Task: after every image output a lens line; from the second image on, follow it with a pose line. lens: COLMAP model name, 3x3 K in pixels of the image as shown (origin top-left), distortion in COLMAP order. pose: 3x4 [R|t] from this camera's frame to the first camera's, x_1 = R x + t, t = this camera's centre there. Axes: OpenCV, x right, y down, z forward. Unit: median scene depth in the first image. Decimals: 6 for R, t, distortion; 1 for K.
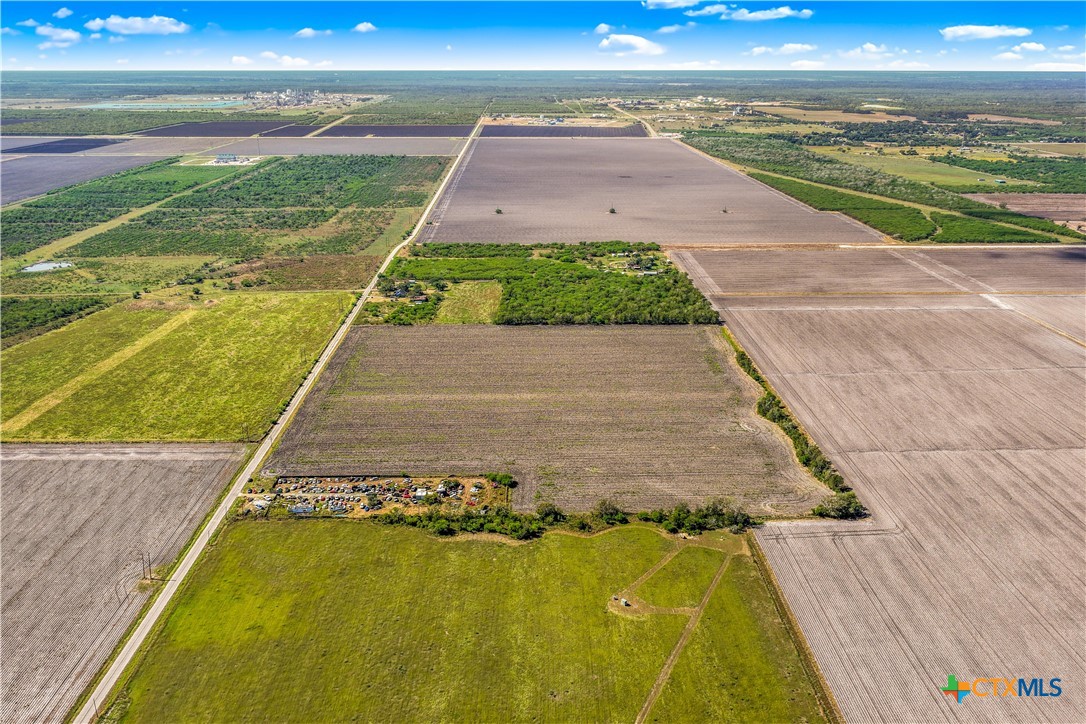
lens RADIAL K [[910.7, 0, 543.0], [0, 910.7, 362.0], [0, 0, 1]] dist [-0.001999, 0.008758]
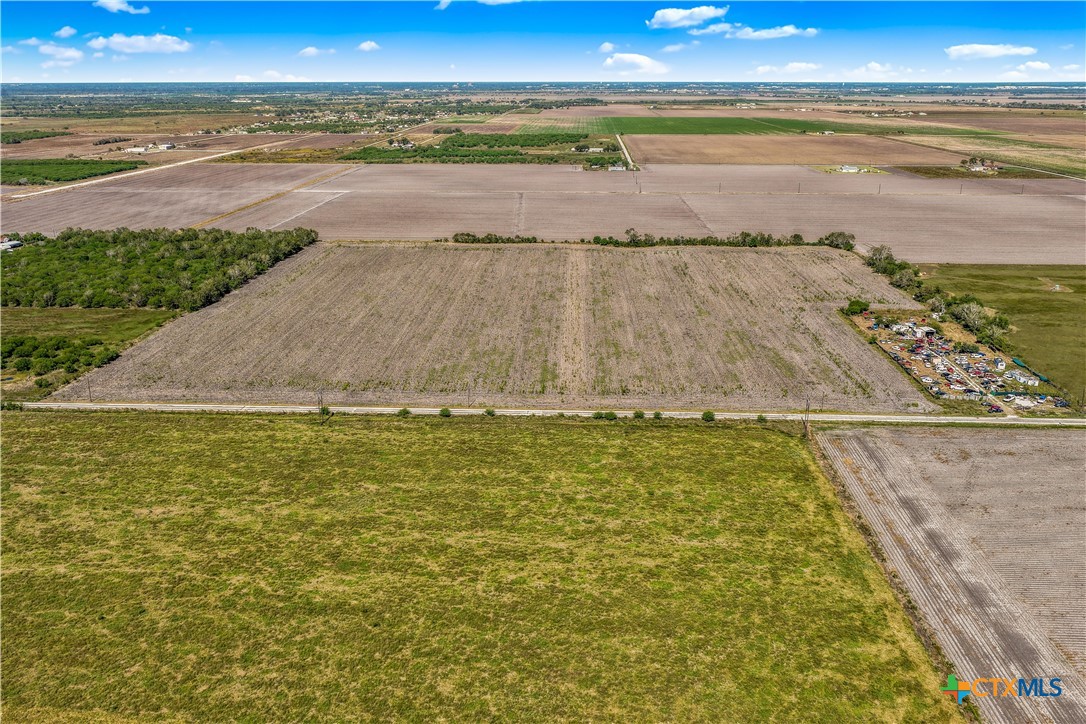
lens RADIAL K [[910.7, 0, 543.0], [0, 910.7, 362.0], [0, 0, 1]] dist [-0.001999, 0.008758]
pose [[0.067183, -0.297926, 0.952222, -0.687351], [0.313345, 0.912392, 0.263356, -0.111128], [-0.947260, 0.280681, 0.154650, 0.882290]]
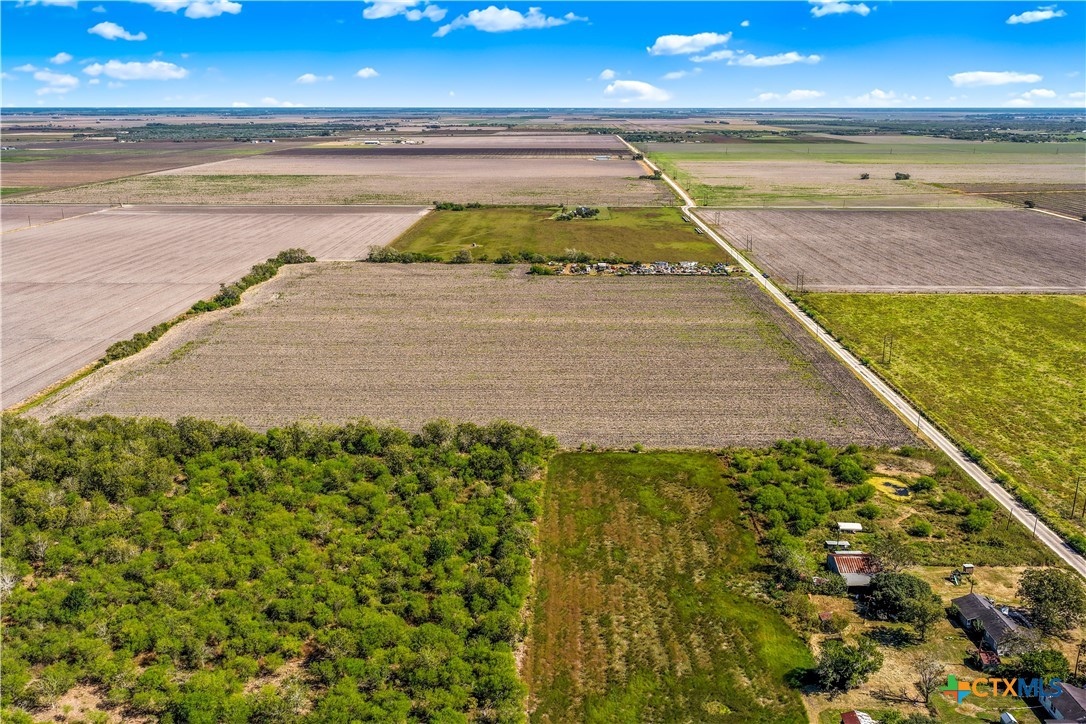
lens RADIAL K [[917.6, 0, 543.0], [0, 917.6, 362.0], [0, 0, 1]] dist [-0.004830, 0.020276]
pose [[-0.998957, -0.011936, 0.044063, -0.079865], [0.014882, 0.827337, 0.561509, -0.343594], [-0.043157, 0.561579, -0.826297, 1.571115]]
